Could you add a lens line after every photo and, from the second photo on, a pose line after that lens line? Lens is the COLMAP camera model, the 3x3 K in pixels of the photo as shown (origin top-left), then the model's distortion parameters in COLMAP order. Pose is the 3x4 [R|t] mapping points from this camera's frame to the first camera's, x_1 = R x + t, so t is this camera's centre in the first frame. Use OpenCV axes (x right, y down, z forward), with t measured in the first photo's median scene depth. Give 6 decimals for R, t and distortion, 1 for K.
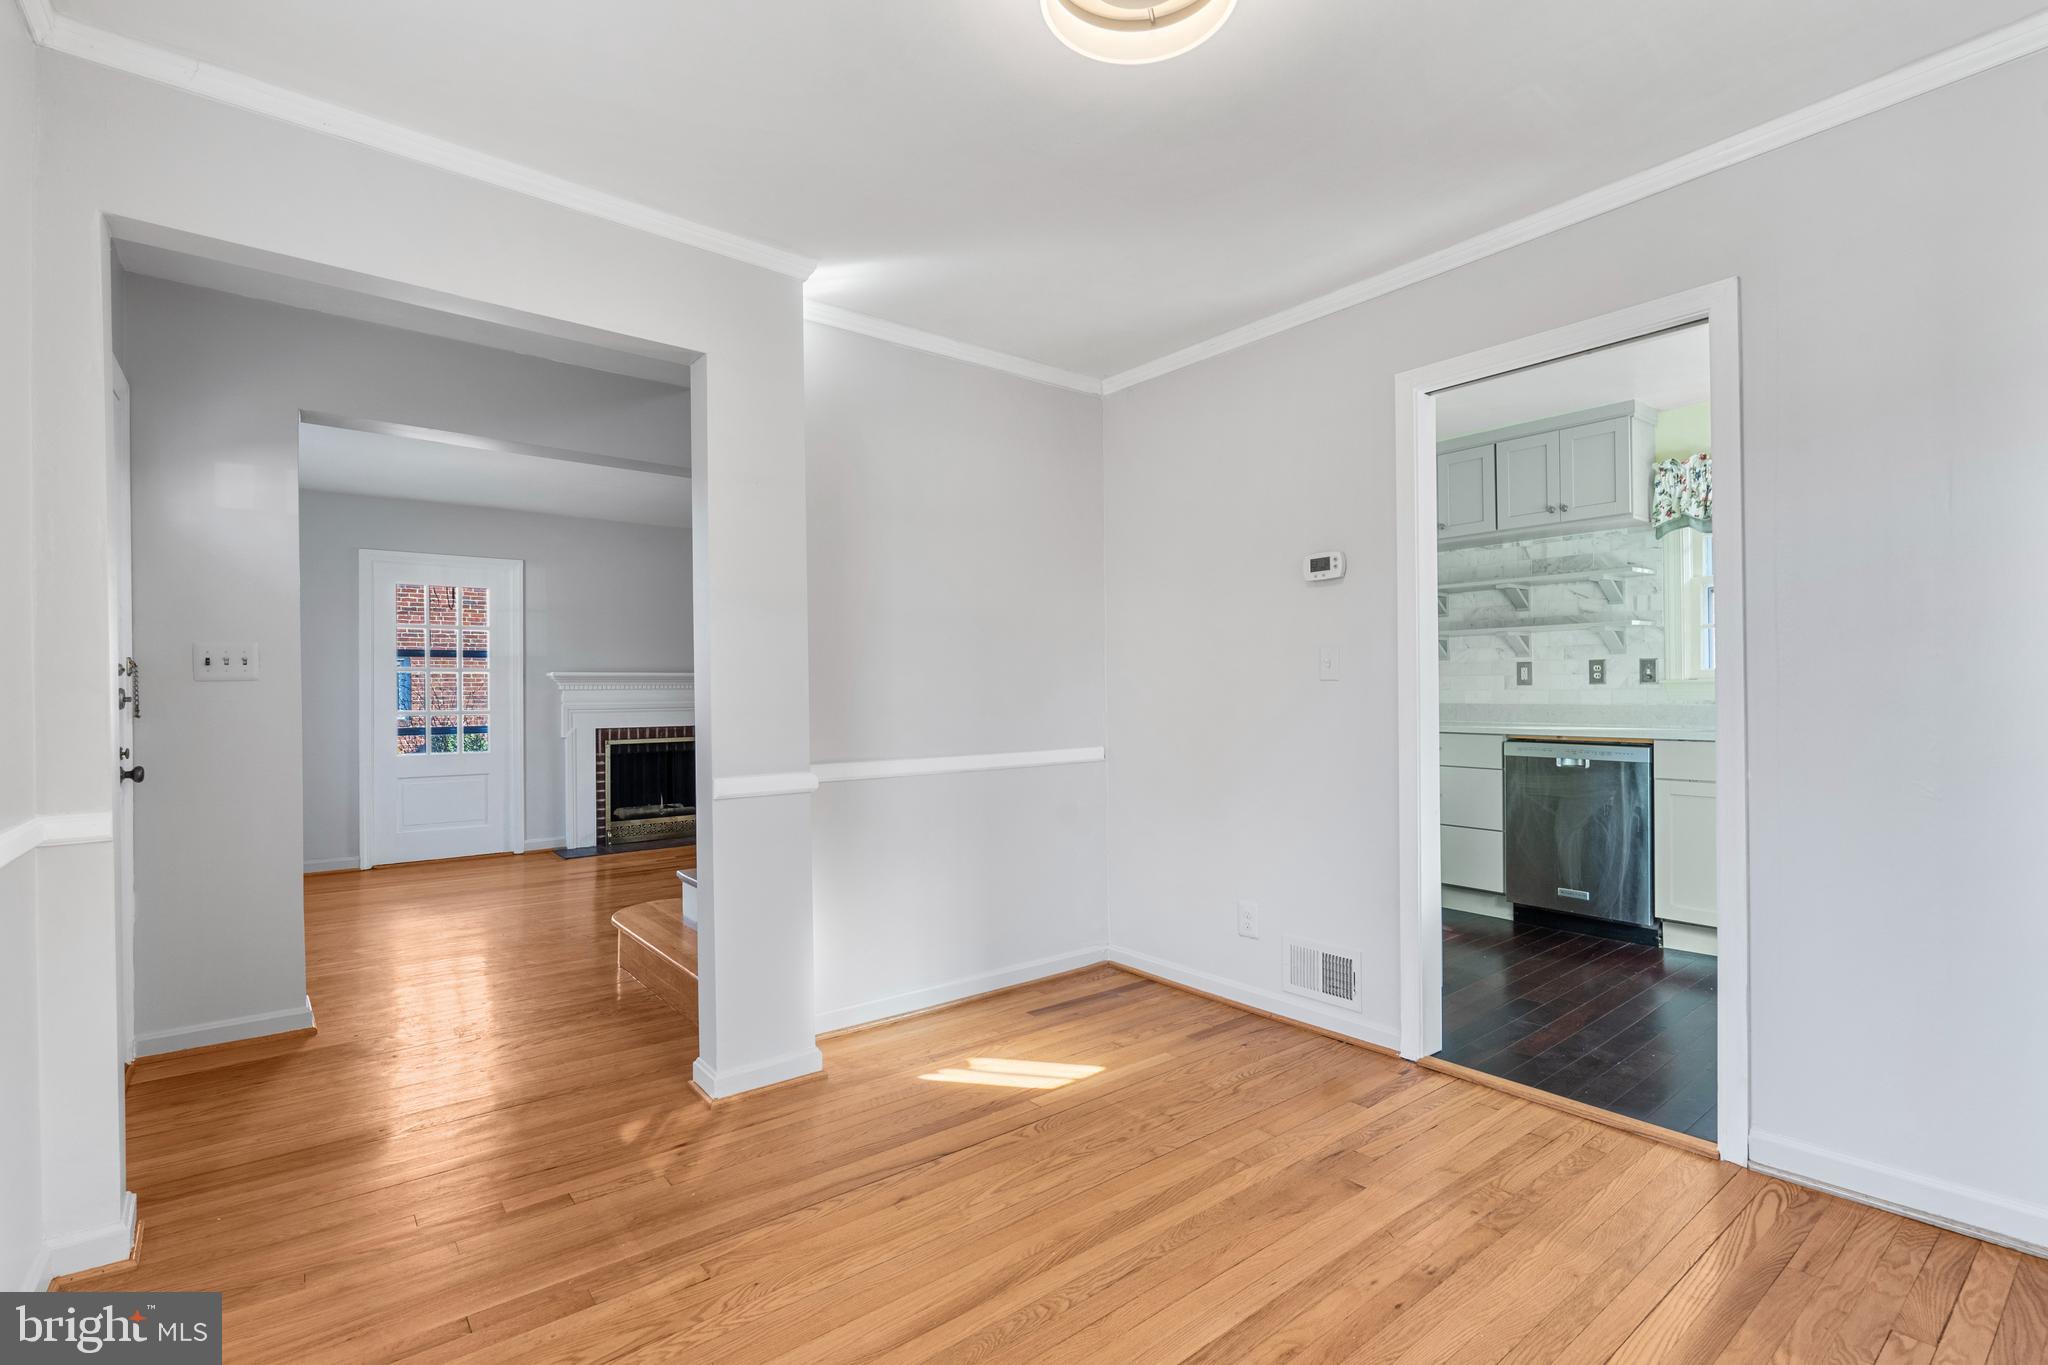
lens RADIAL K [[938.9, 0, 1060.4], [0, 938.9, 692.8], [0, 0, 1]] dist [-0.008859, 0.005011]
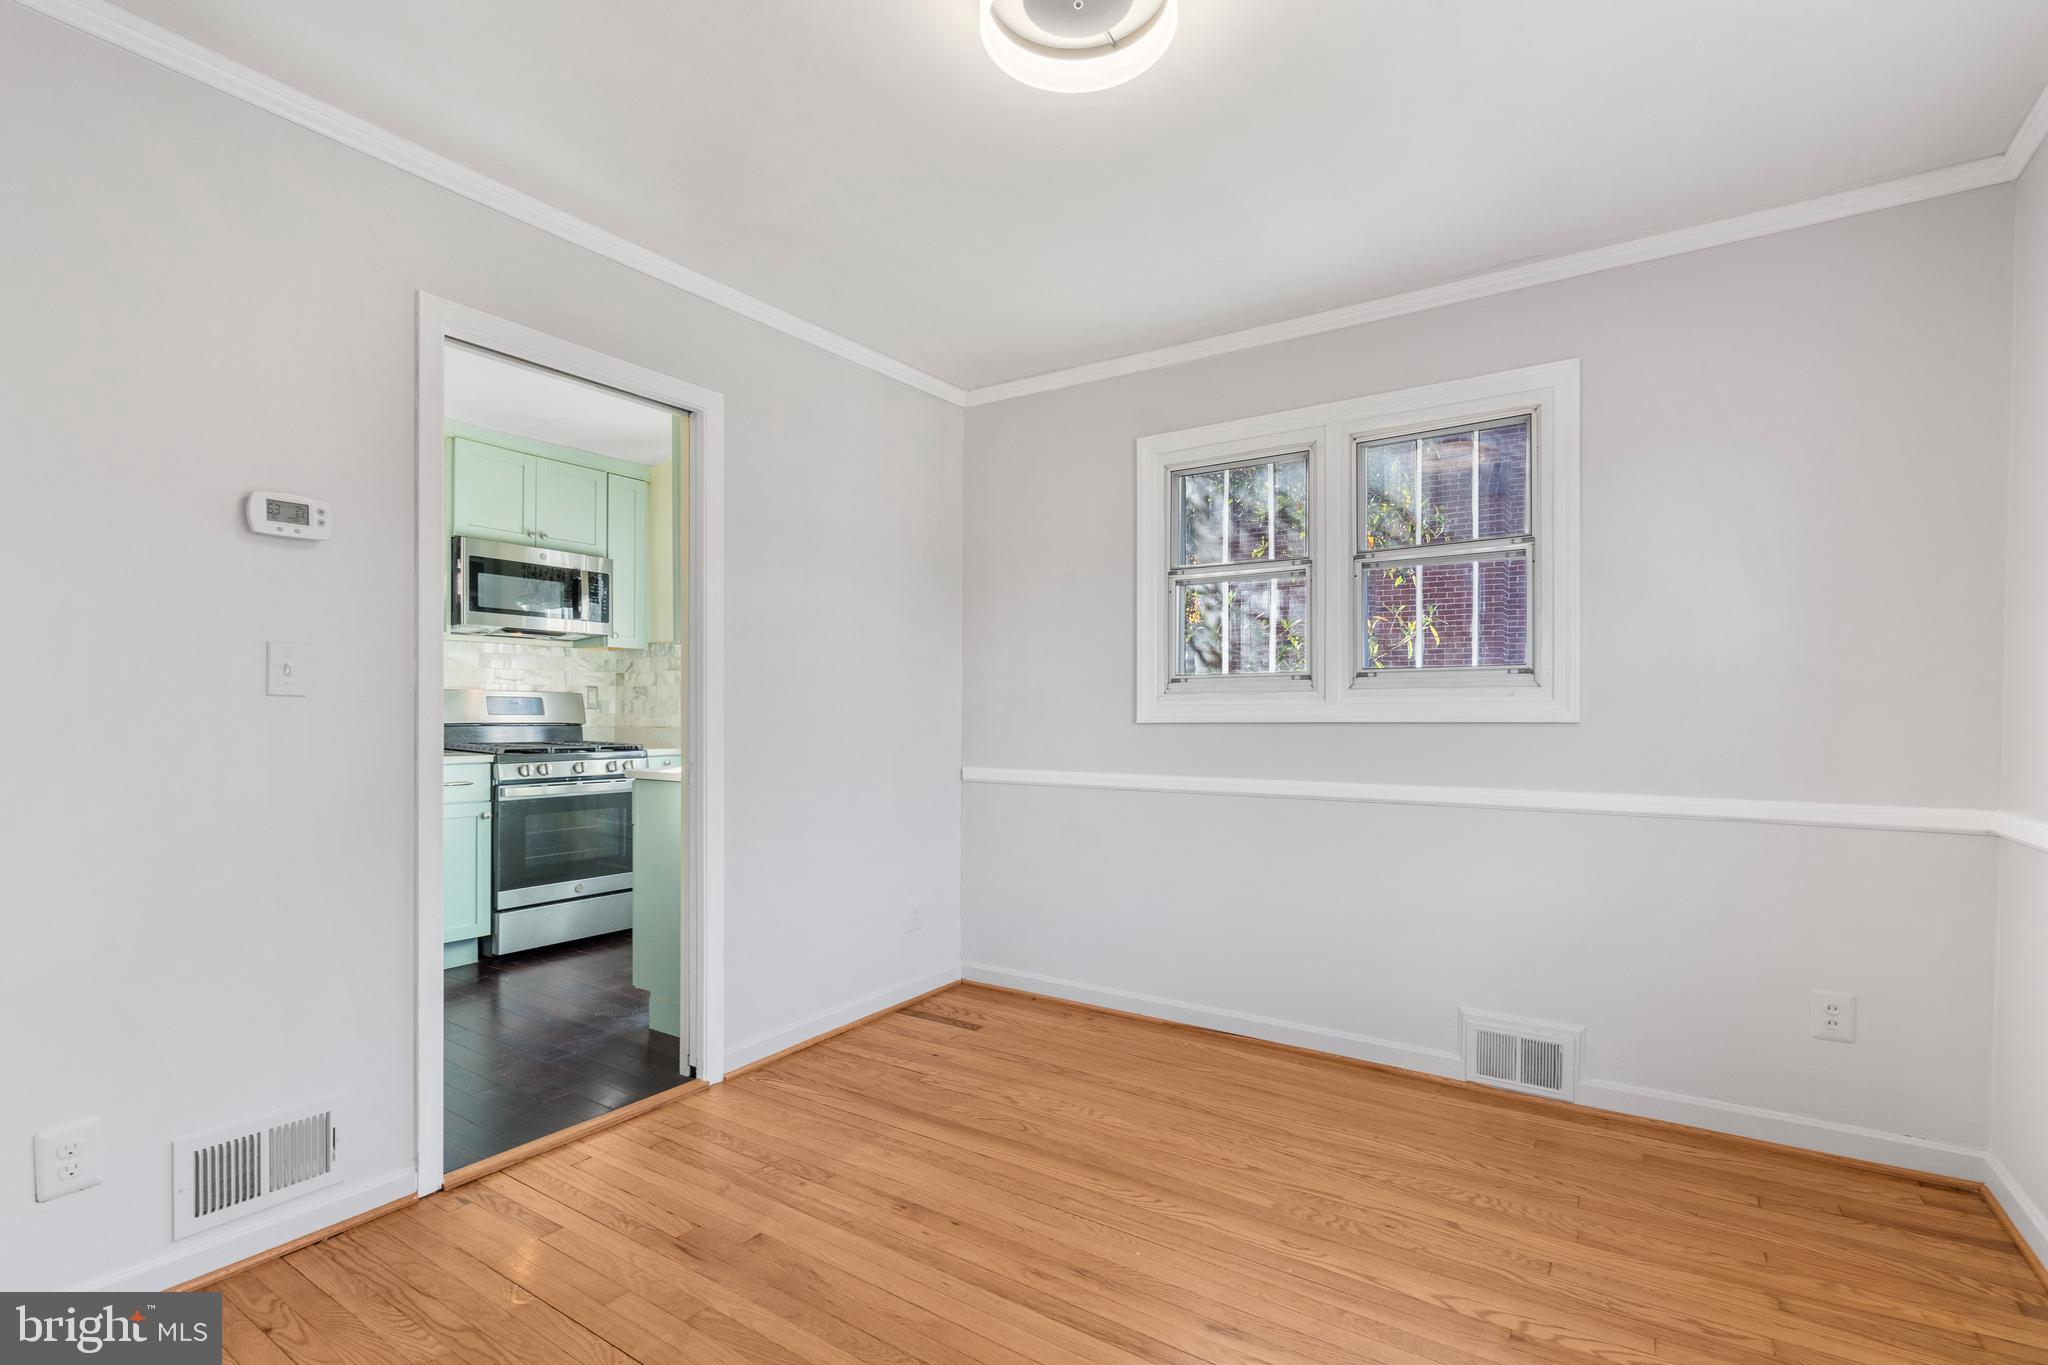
lens RADIAL K [[938.9, 0, 994.5], [0, 938.9, 734.4], [0, 0, 1]] dist [-0.008859, 0.005011]
pose [[-0.264807, -0.011941, 0.964228, -0.428053], [-0.006545, 0.999923, 0.010585, 0.002640], [-0.964279, -0.003508, -0.264865, 0.664617]]
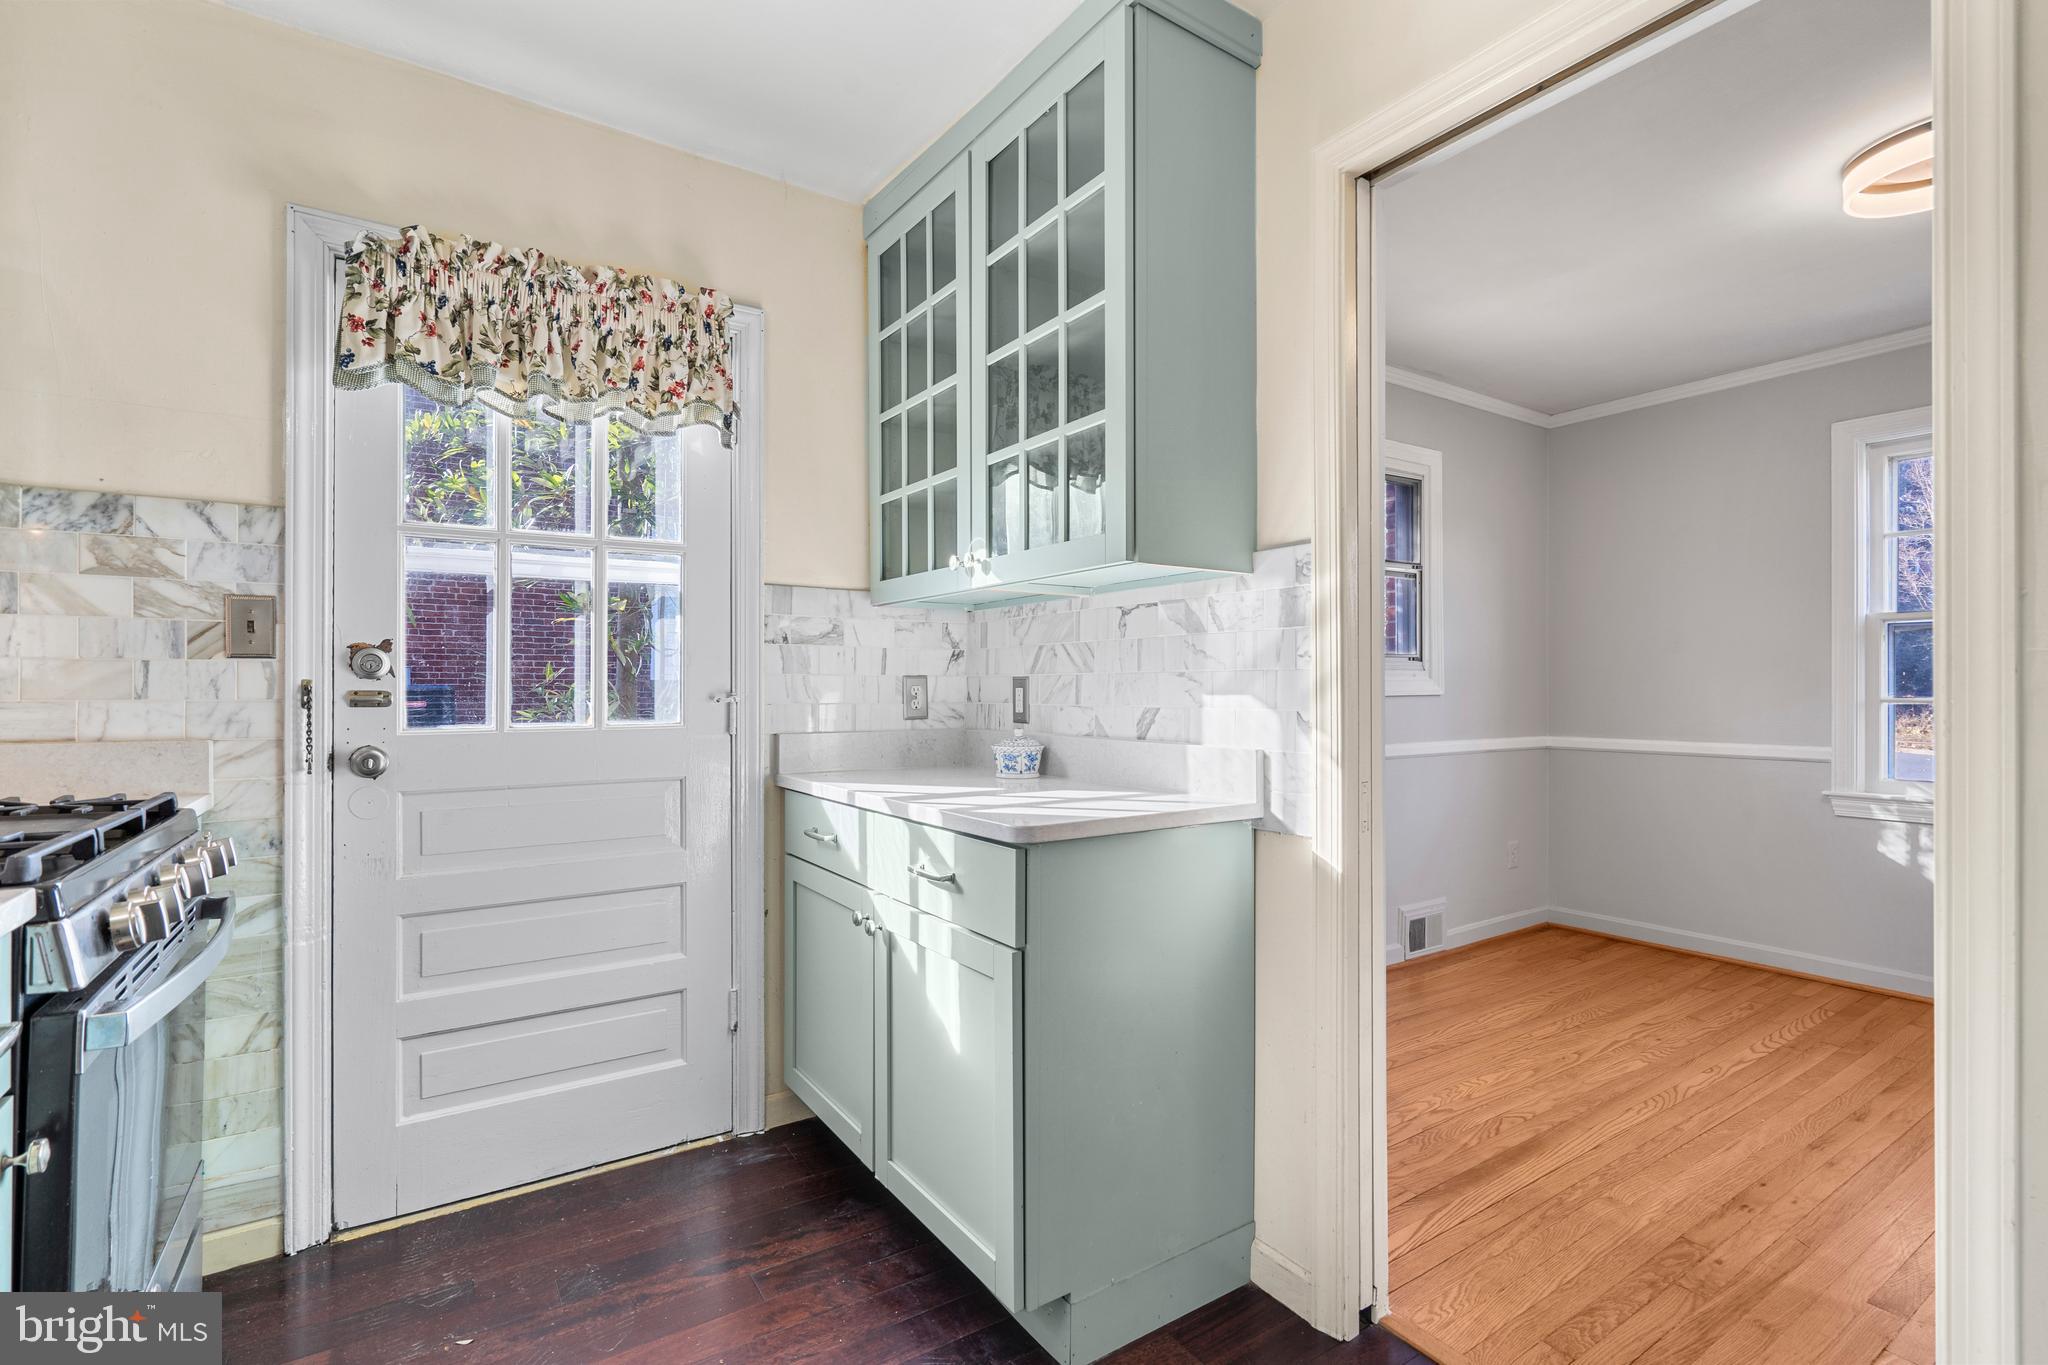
lens RADIAL K [[938.9, 0, 1028.4], [0, 938.9, 686.9], [0, 0, 1]] dist [-0.008859, 0.005011]
pose [[-0.993374, 0.010957, 0.114407, 0.622816], [0.010266, 0.999925, -0.006628, -0.009863], [-0.114471, -0.005410, -0.993412, 1.235877]]
